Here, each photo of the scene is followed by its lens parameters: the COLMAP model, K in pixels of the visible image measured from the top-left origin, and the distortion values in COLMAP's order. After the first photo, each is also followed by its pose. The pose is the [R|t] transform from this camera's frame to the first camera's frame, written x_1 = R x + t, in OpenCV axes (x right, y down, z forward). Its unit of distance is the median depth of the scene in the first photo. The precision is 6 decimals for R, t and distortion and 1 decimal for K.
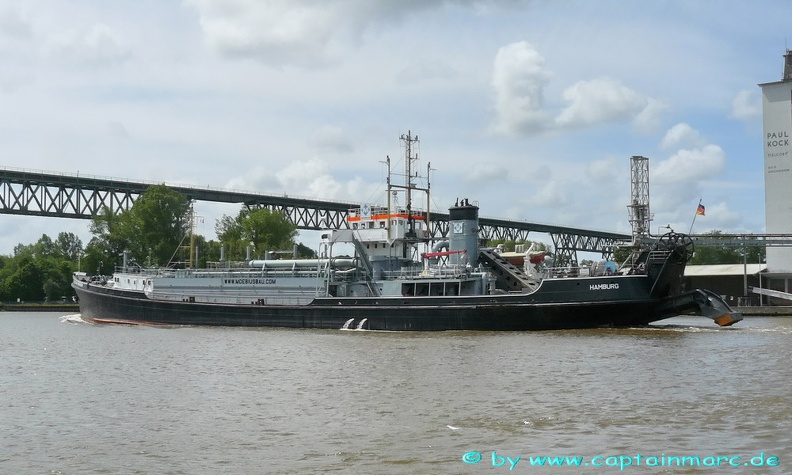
lens RADIAL K [[1058.4, 0, 392.1], [0, 1058.4, 246.9], [0, 0, 1]] dist [-0.158689, 0.000000]
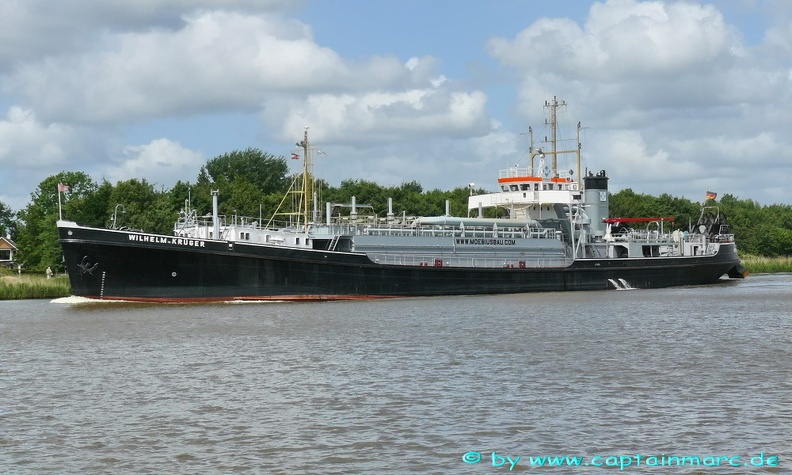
lens RADIAL K [[1895.2, 0, 402.4], [0, 1895.2, 237.8], [0, 0, 1]] dist [-0.027947, 0.000000]
pose [[0.030557, 0.008381, 0.999498, -1.695709], [-0.041386, 0.999118, -0.007112, 0.043047], [-0.998676, -0.041148, 0.030876, 1.011927]]
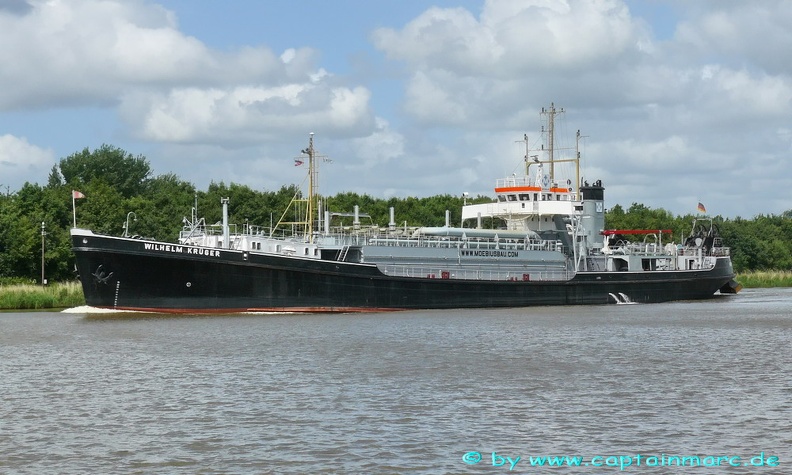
lens RADIAL K [[2093.7, 0, 391.9], [0, 2093.7, 237.7], [0, 0, 1]] dist [-0.131019, 0.000000]
pose [[-0.025132, 0.013373, 0.999595, -1.796614], [-0.049189, 0.998683, -0.014598, 0.047928], [-0.998473, -0.049536, -0.024441, 1.110443]]
